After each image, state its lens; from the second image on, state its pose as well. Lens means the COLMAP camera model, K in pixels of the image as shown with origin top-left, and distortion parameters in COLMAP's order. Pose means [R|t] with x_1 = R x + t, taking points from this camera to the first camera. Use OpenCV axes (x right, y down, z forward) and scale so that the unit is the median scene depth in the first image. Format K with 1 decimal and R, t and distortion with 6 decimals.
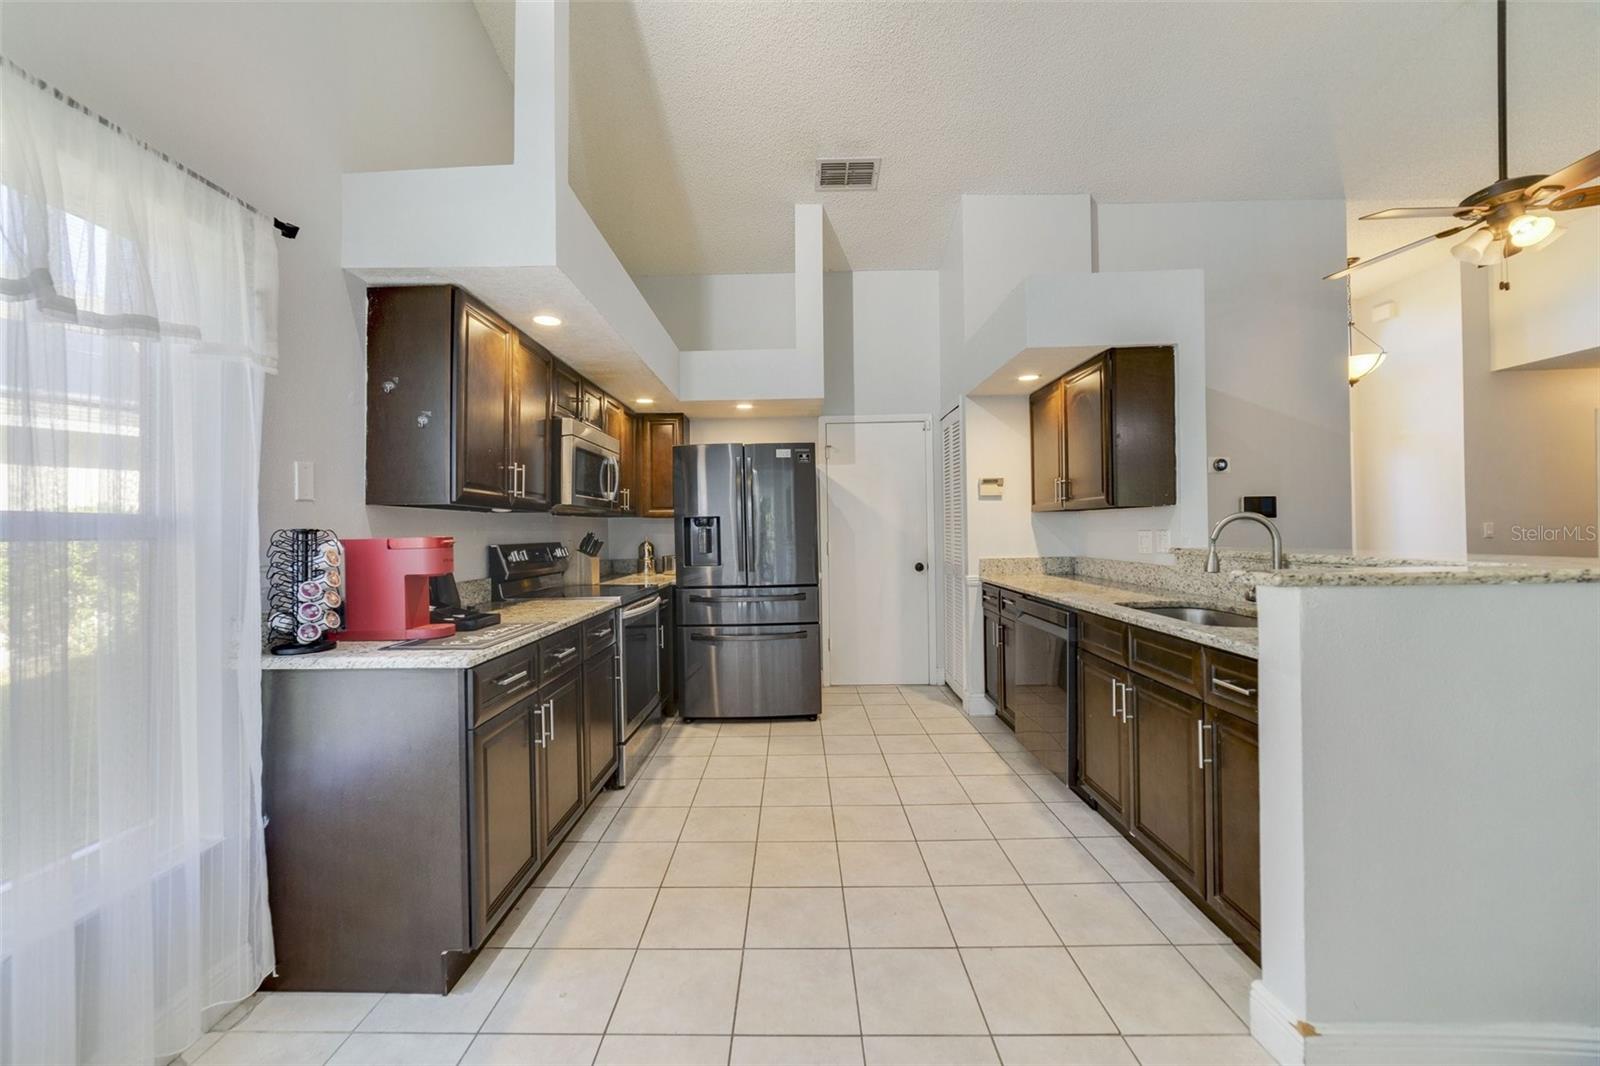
lens RADIAL K [[616.4, 0, 789.1], [0, 616.4, 521.5], [0, 0, 1]] dist [-0.027070, 0.011910]
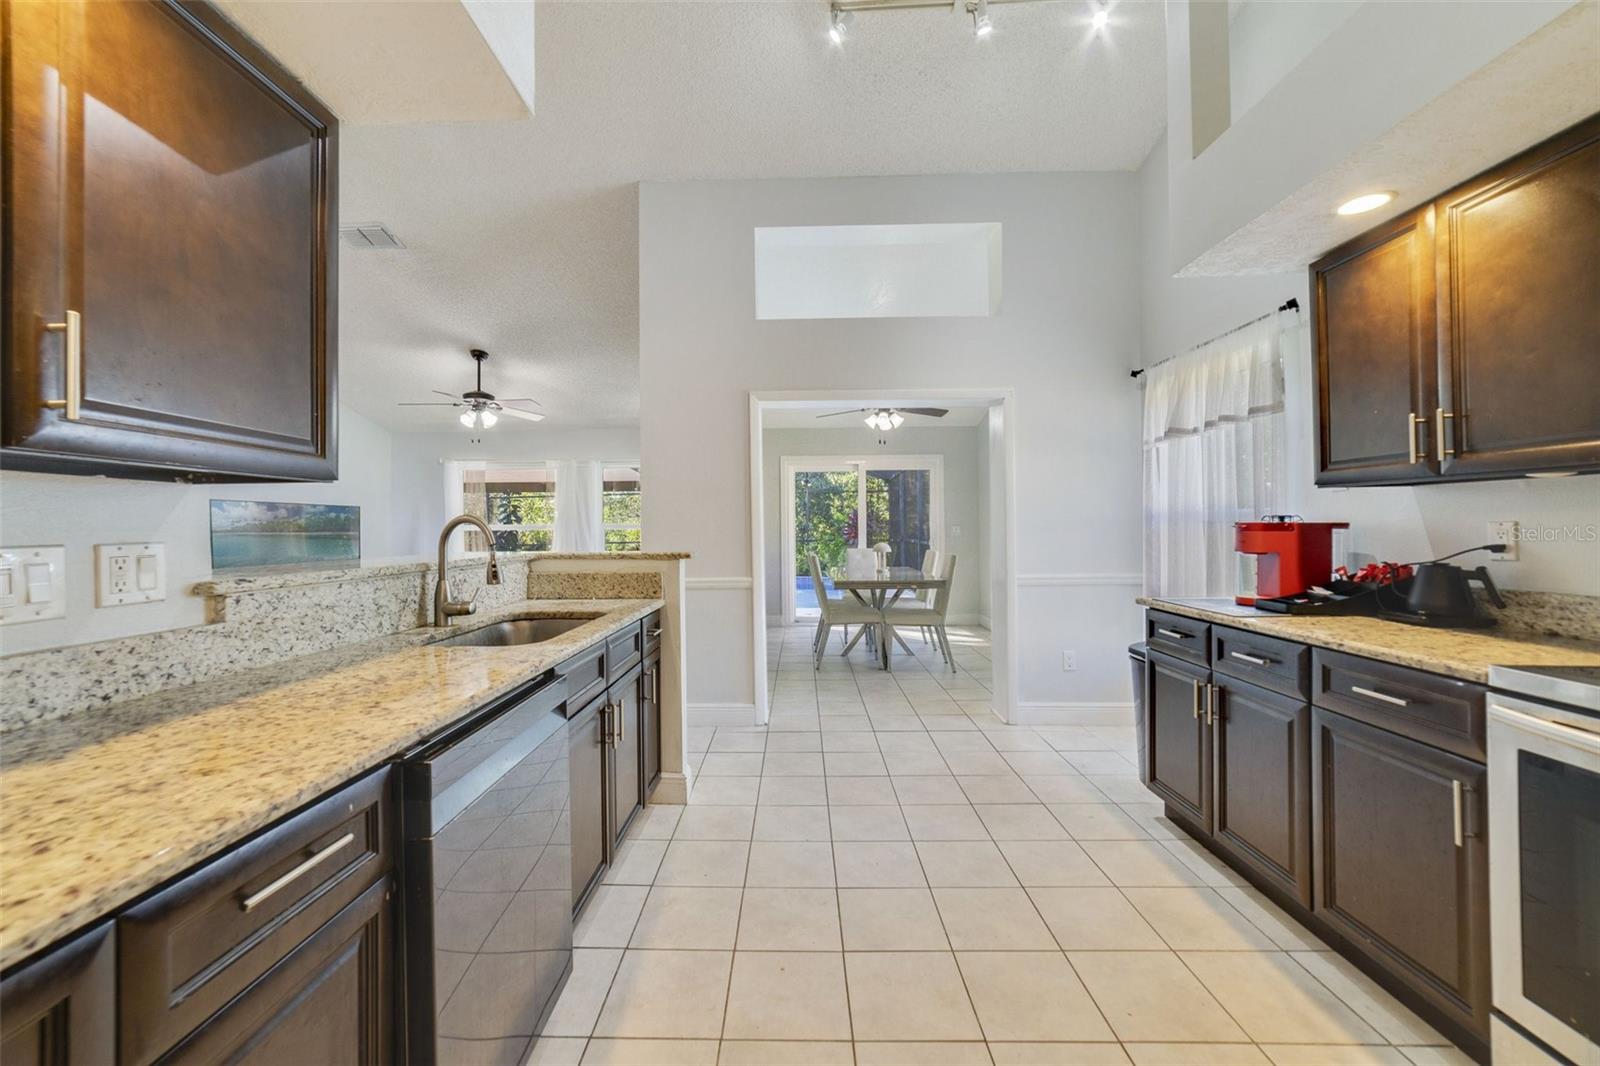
lens RADIAL K [[616.4, 0, 789.1], [0, 616.4, 521.5], [0, 0, 1]] dist [-0.027070, 0.011910]
pose [[-0.999734, 0.022986, 0.002127, 0.191691], [0.022937, 0.999521, -0.020766, 0.016671], [-0.002603, -0.020712, -0.999782, 1.289214]]
